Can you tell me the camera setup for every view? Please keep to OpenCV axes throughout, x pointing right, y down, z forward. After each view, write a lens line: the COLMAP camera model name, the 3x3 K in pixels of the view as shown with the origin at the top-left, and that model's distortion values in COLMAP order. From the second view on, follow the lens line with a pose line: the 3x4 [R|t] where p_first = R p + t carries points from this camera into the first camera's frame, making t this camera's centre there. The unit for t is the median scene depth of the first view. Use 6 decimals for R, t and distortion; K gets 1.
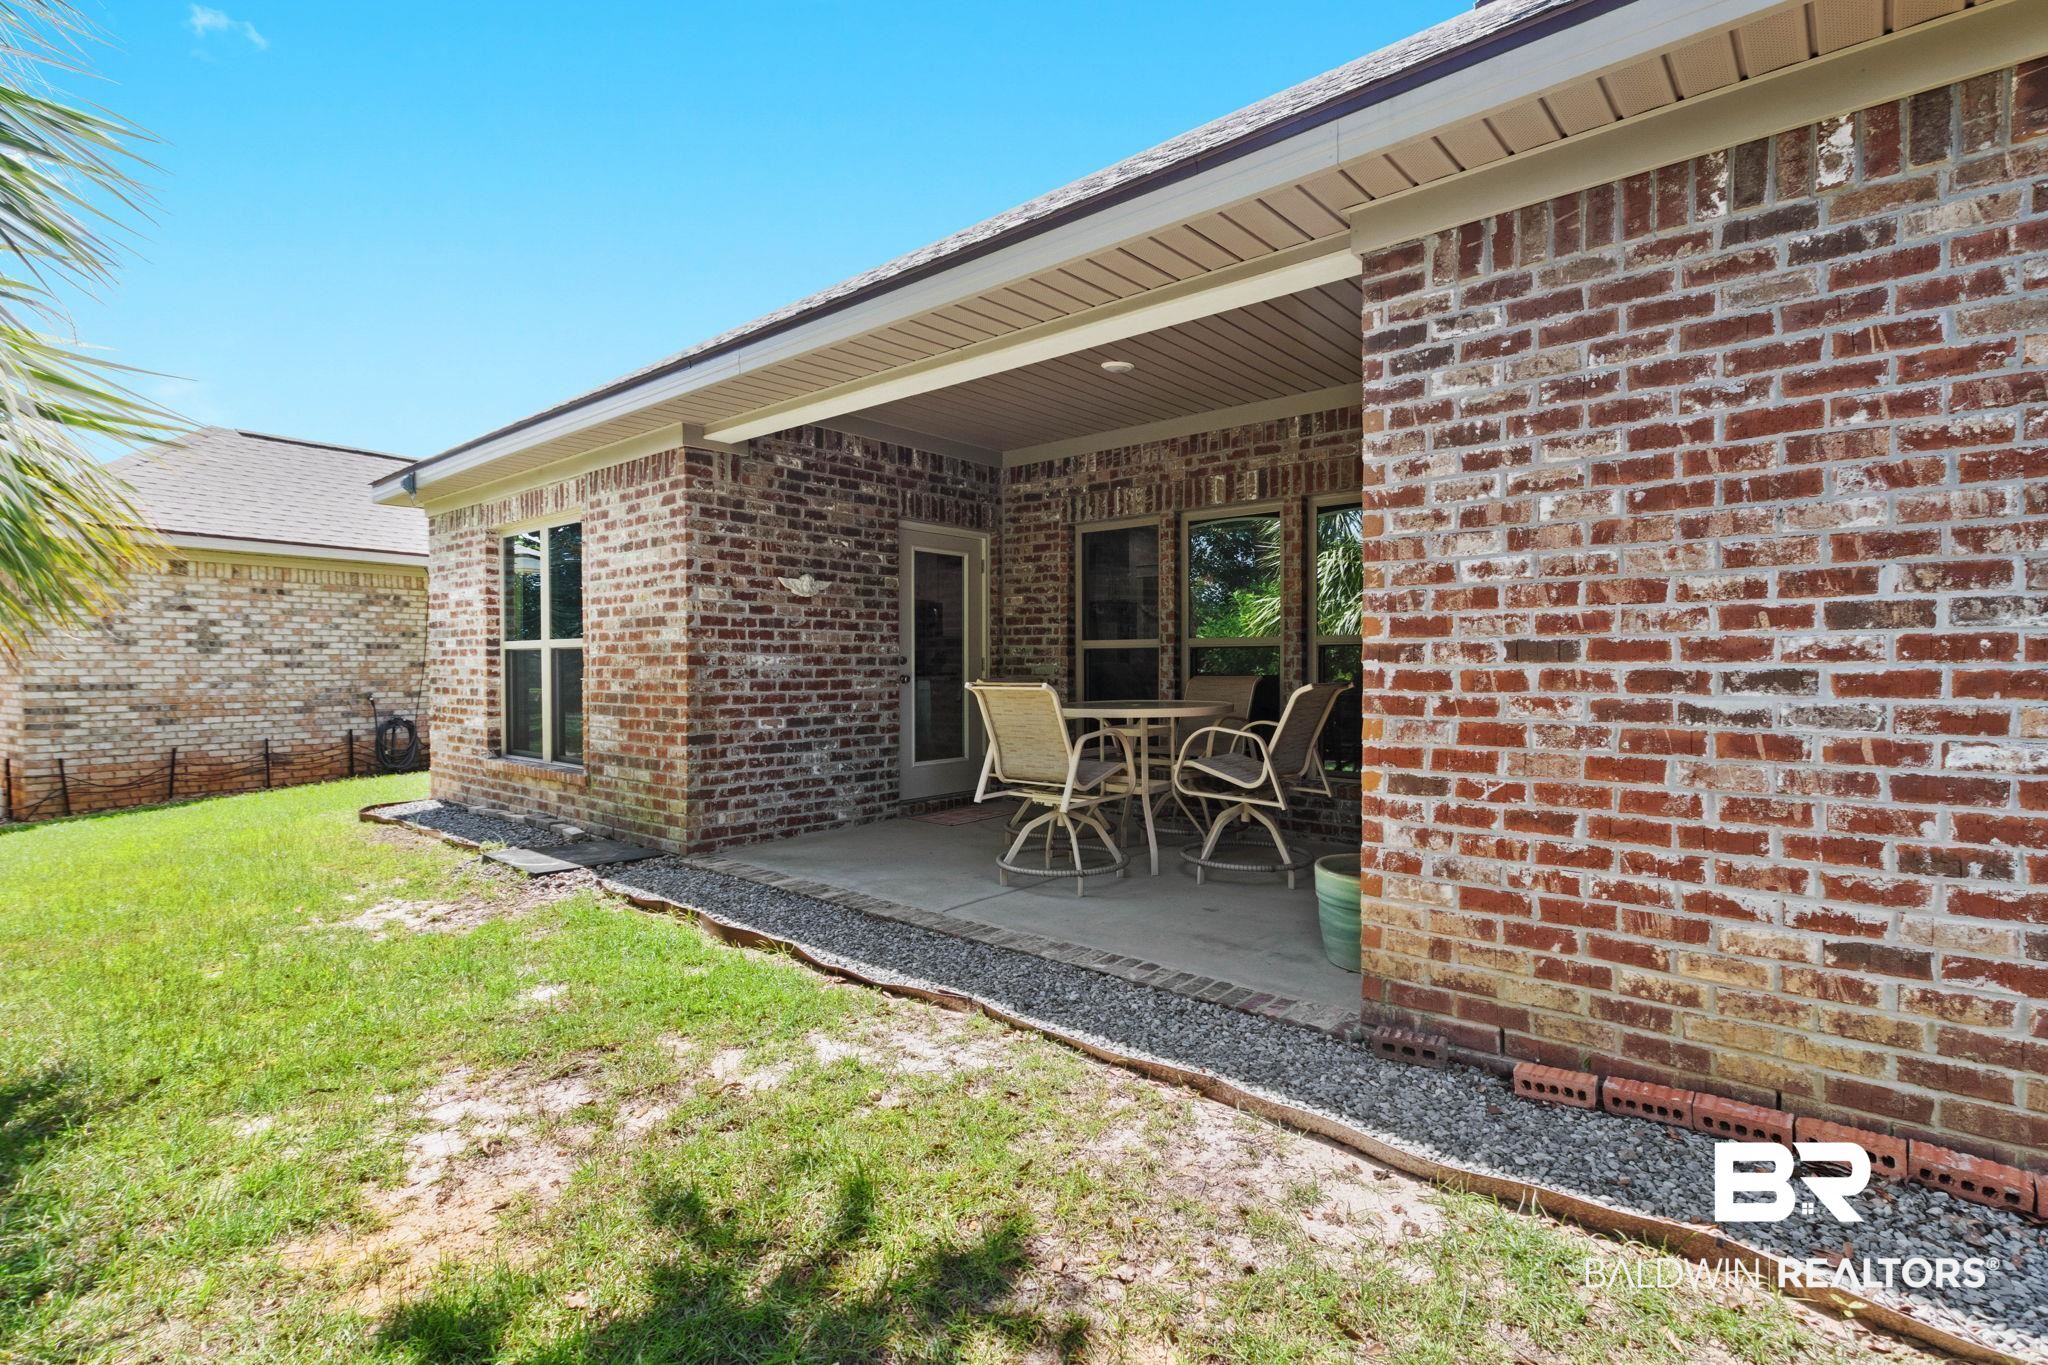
lens RADIAL K [[946.7, 0, 1023.9], [0, 946.7, 676.1], [0, 0, 1]] dist [0.004538, 0.000633]
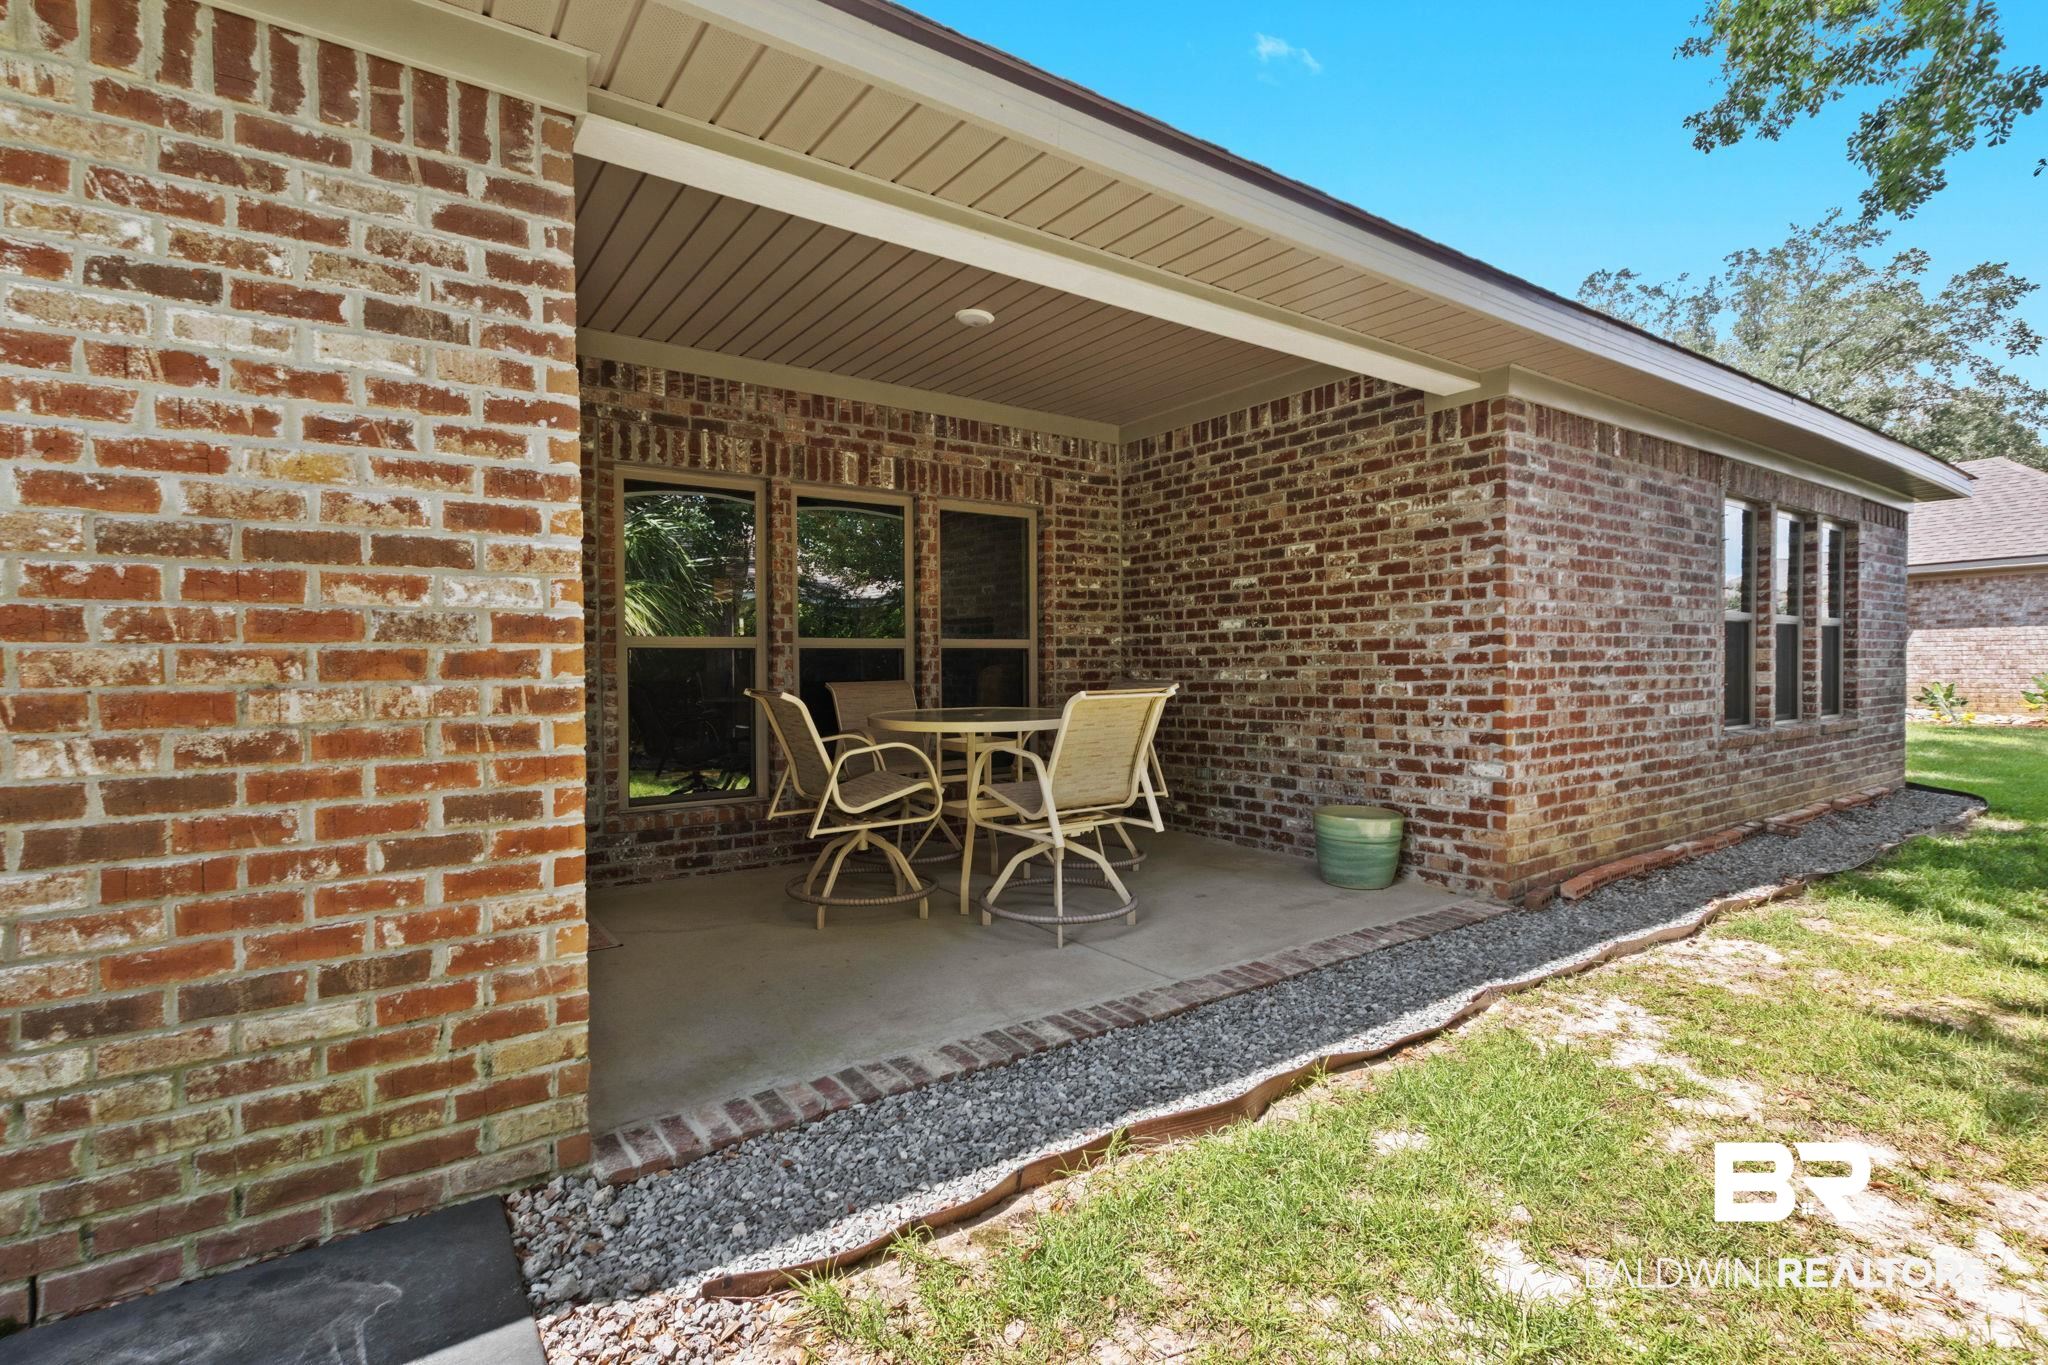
lens RADIAL K [[946.7, 0, 1022.1], [0, 946.7, 678.4], [0, 0, 1]] dist [0.004538, 0.000633]
pose [[0.248367, -0.015997, 0.968534, -0.690259], [0.019800, 0.999739, 0.011435, -0.011605], [-0.968464, 0.016337, 0.248619, 0.722081]]
